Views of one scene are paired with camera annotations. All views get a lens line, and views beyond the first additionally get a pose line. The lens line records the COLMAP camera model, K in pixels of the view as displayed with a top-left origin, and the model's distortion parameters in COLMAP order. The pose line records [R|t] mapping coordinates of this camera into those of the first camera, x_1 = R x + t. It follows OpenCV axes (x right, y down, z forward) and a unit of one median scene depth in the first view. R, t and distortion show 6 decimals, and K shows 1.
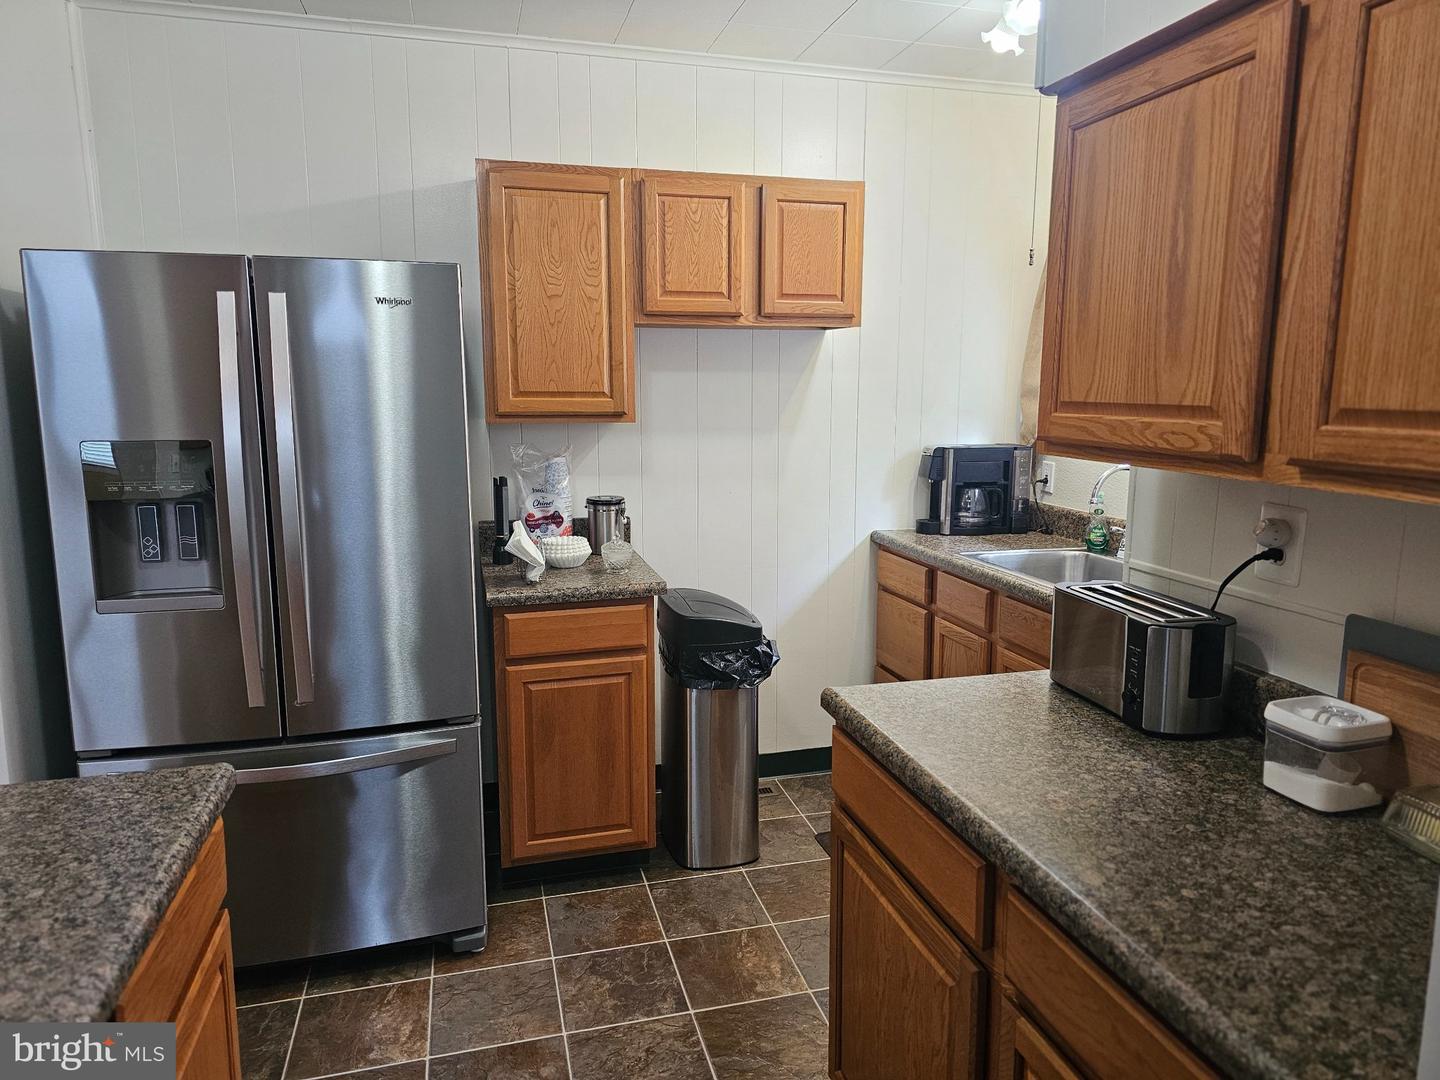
lens RADIAL K [[977.3, 0, 716.9], [0, 977.3, 541.8], [0, 0, 1]] dist [0.046247, -0.022491]
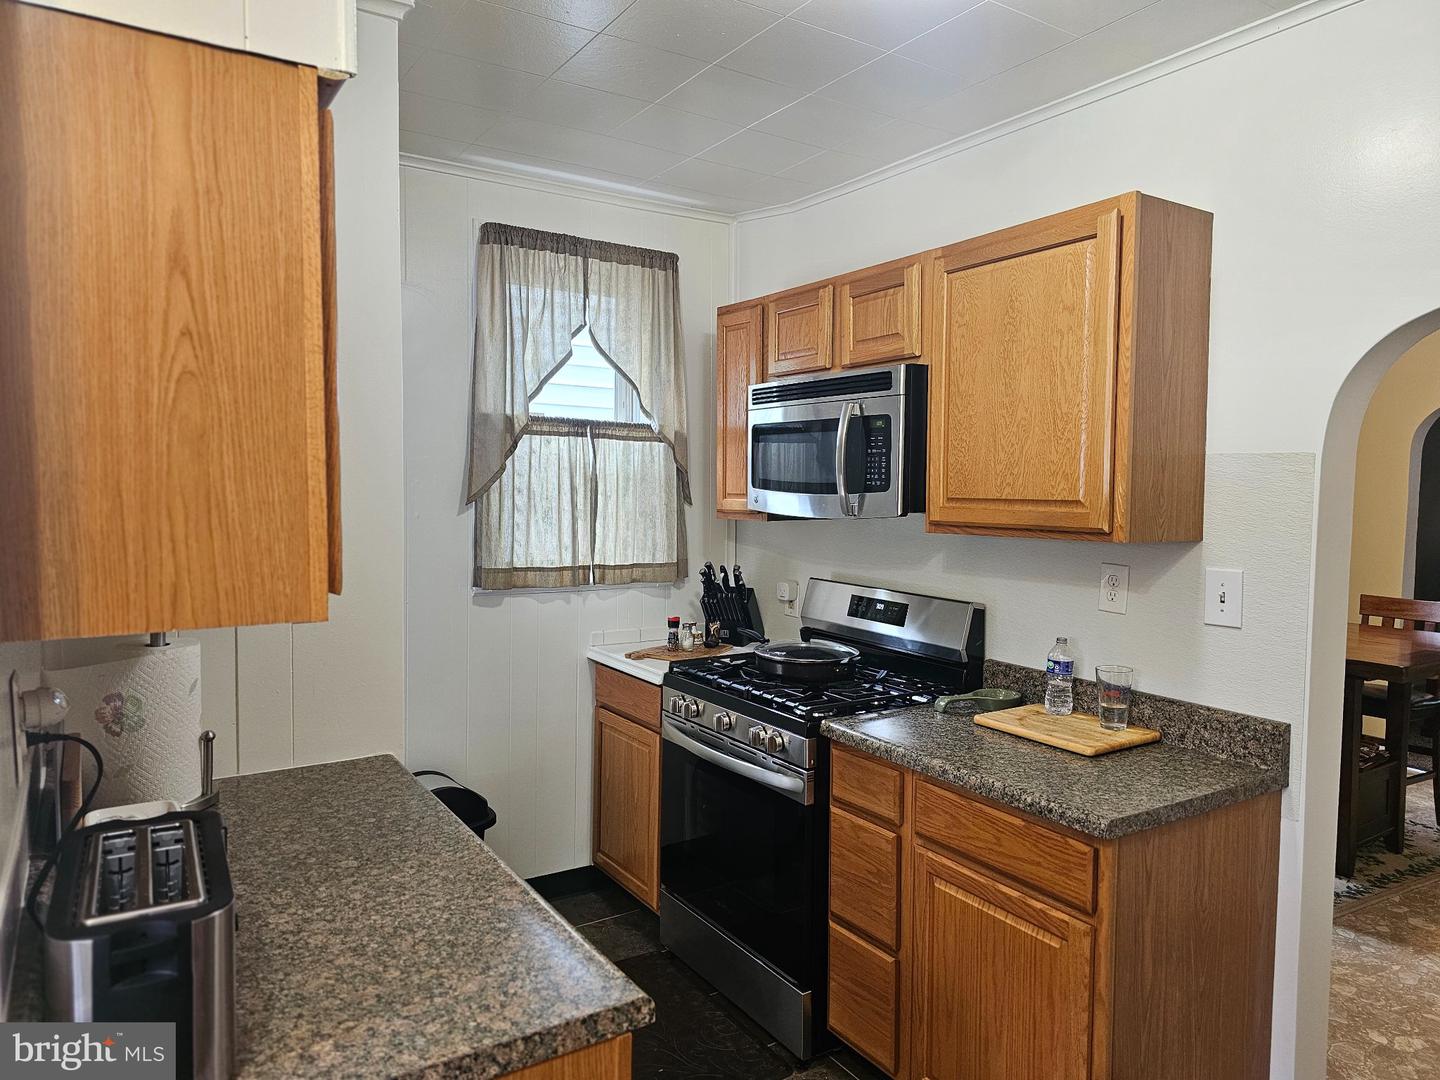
lens RADIAL K [[977.3, 0, 722.7], [0, 977.3, 538.7], [0, 0, 1]] dist [0.046247, -0.022491]
pose [[-0.952040, 0.005817, -0.305920, 0.278507], [-0.063120, 0.974580, 0.214965, -0.296847], [0.299394, 0.223965, -0.927471, 1.662592]]
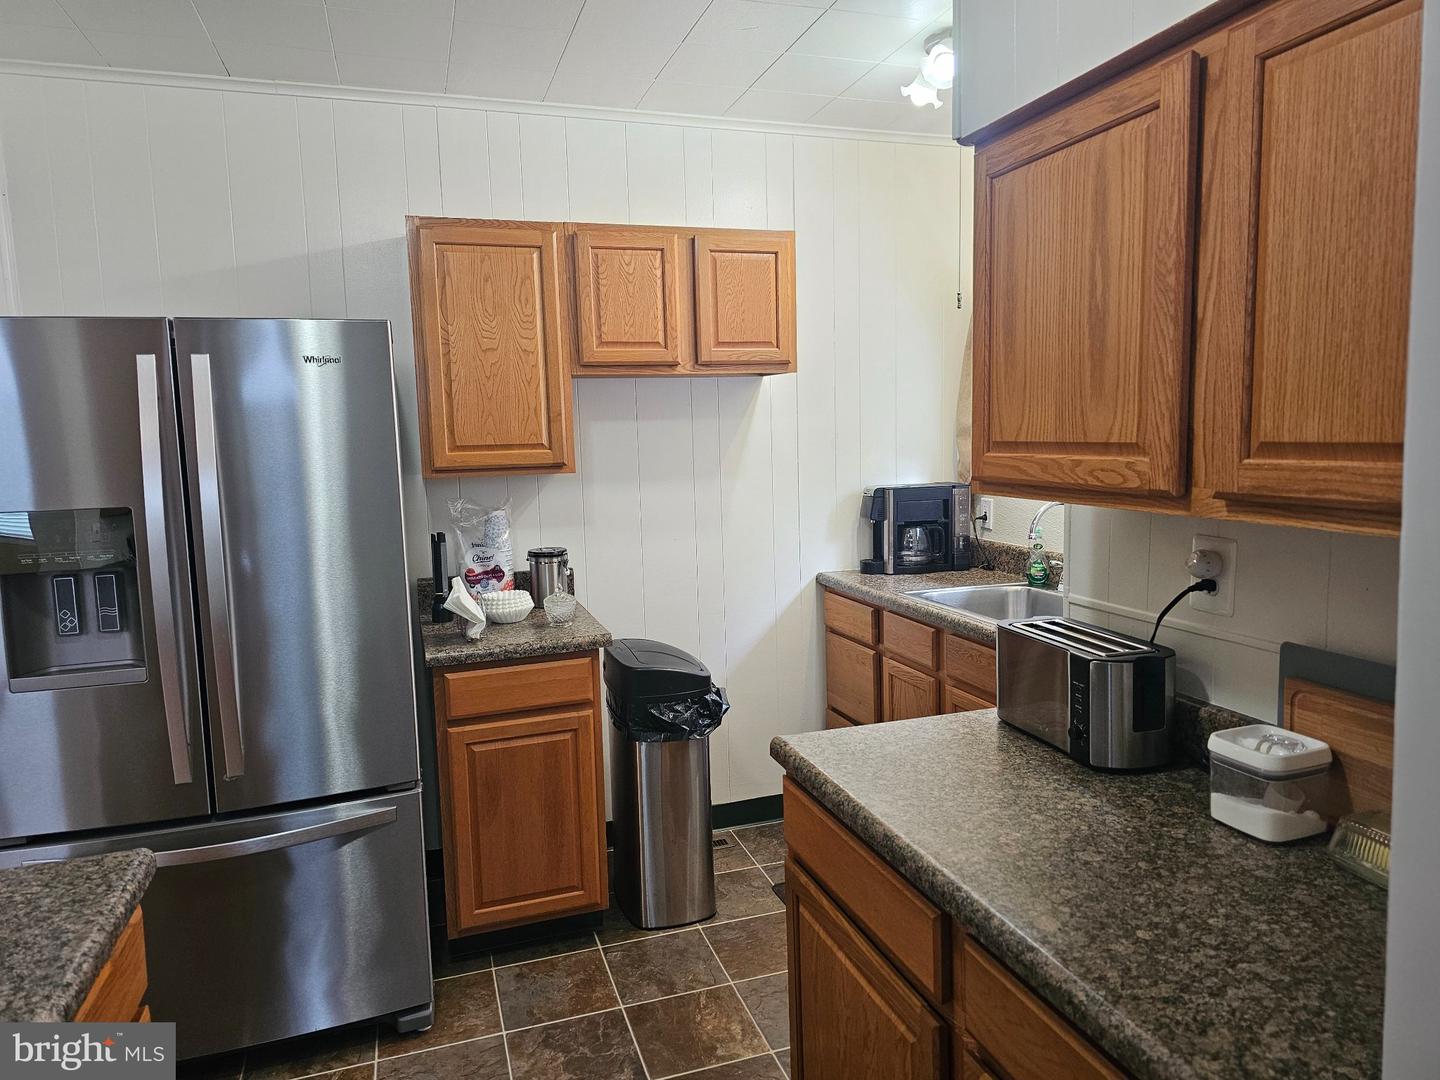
lens RADIAL K [[977.3, 0, 711.9], [0, 977.3, 540.5], [0, 0, 1]] dist [0.046247, -0.022491]
pose [[0.998199, -0.035432, 0.048415, 0.008399], [0.037690, 0.998205, -0.046552, -0.004789], [-0.046678, 0.048293, 0.997742, 0.011228]]
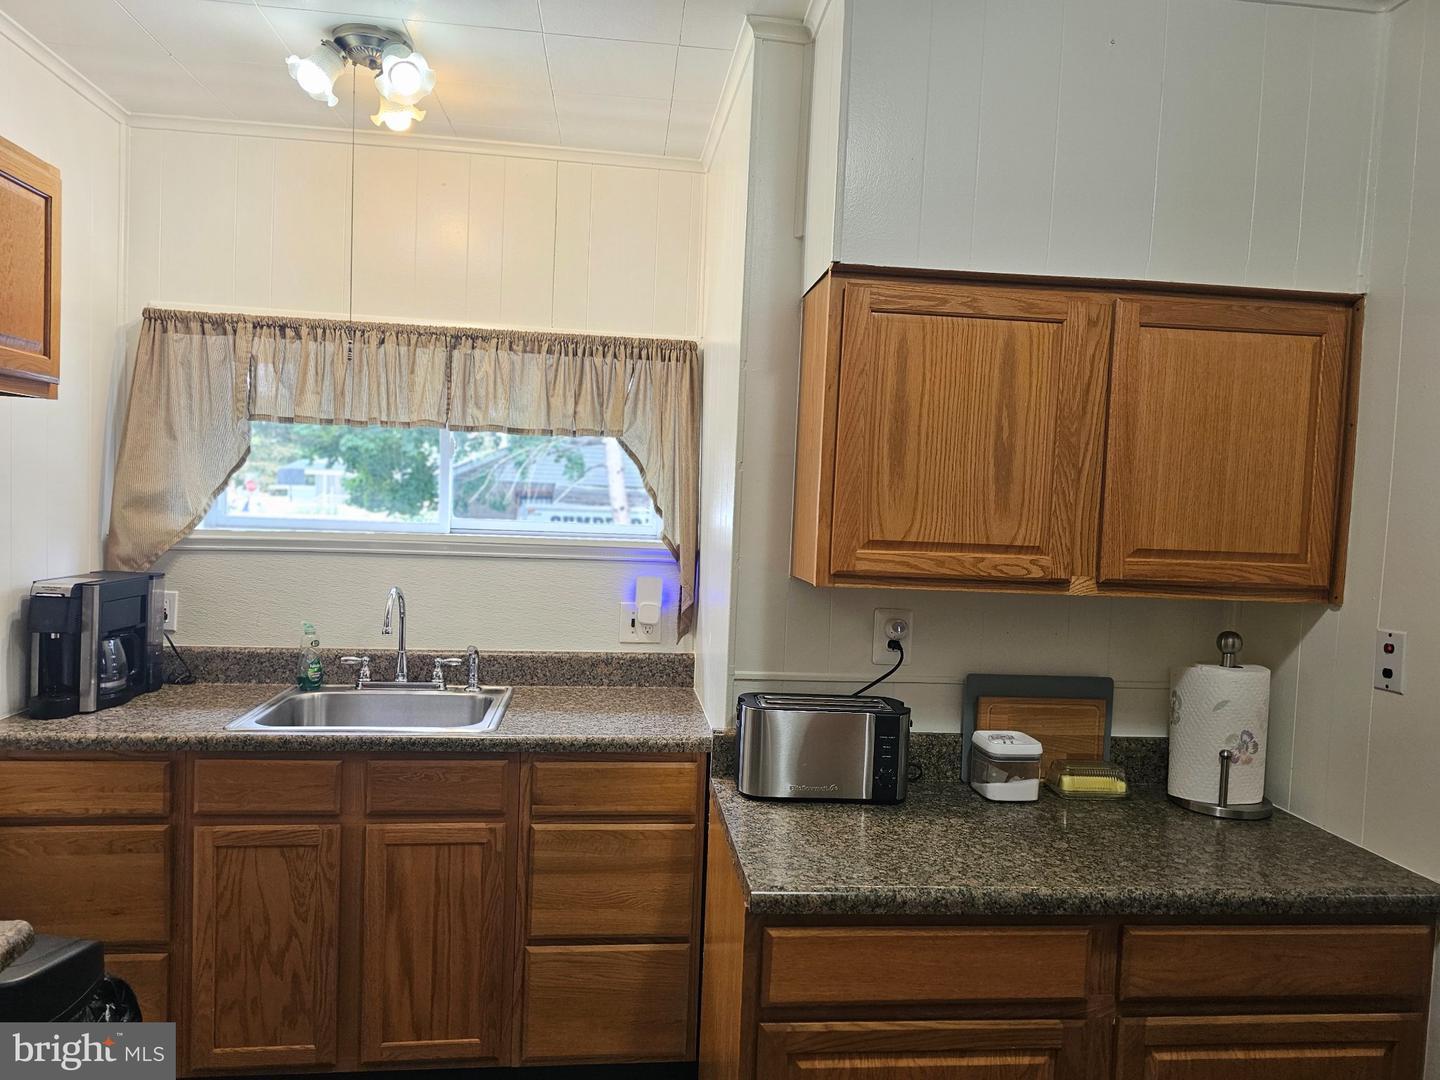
lens RADIAL K [[977.3, 0, 720.3], [0, 977.3, 559.1], [0, 0, 1]] dist [0.046247, -0.022491]
pose [[0.146046, -0.058955, 0.987520, -0.753809], [0.122031, 0.991673, 0.041156, -0.177581], [-0.981722, 0.114498, 0.152024, 0.939681]]
